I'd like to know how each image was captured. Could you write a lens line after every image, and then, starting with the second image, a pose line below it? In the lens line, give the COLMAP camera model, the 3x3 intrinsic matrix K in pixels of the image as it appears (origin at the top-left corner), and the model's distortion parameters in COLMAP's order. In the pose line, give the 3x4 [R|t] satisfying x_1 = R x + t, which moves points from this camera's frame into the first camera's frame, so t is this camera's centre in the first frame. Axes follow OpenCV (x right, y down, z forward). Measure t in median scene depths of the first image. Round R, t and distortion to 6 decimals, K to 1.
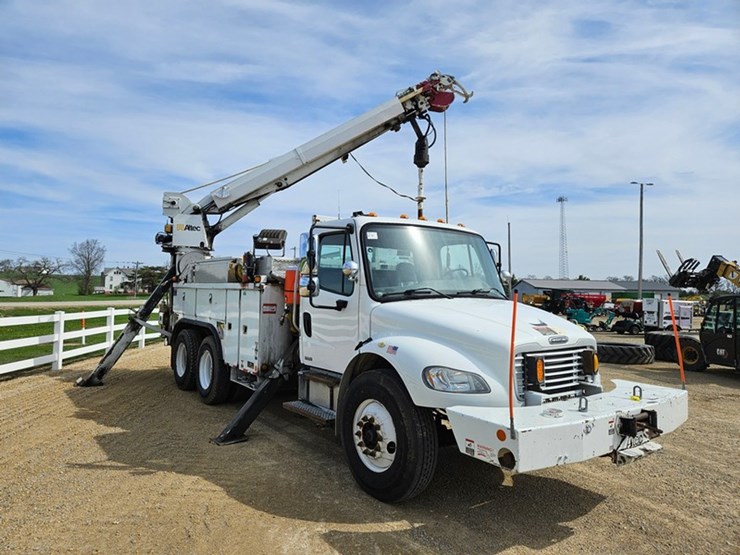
lens RADIAL K [[503.1, 0, 347.5], [0, 503.1, 255.4], [0, 0, 1]] dist [0.006582, -0.002568]
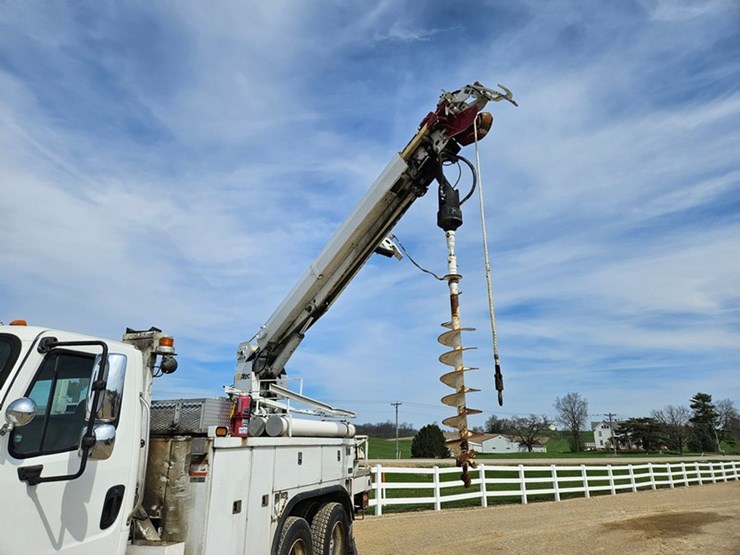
lens RADIAL K [[475.2, 0, 344.5], [0, 475.2, 264.6], [0, 0, 1]] dist [0.030065, -0.004742]
pose [[0.589435, -0.298990, -0.750447, 0.510824], [0.069449, 0.944299, -0.321676, 0.047884], [0.804825, 0.137490, 0.577368, 0.564312]]
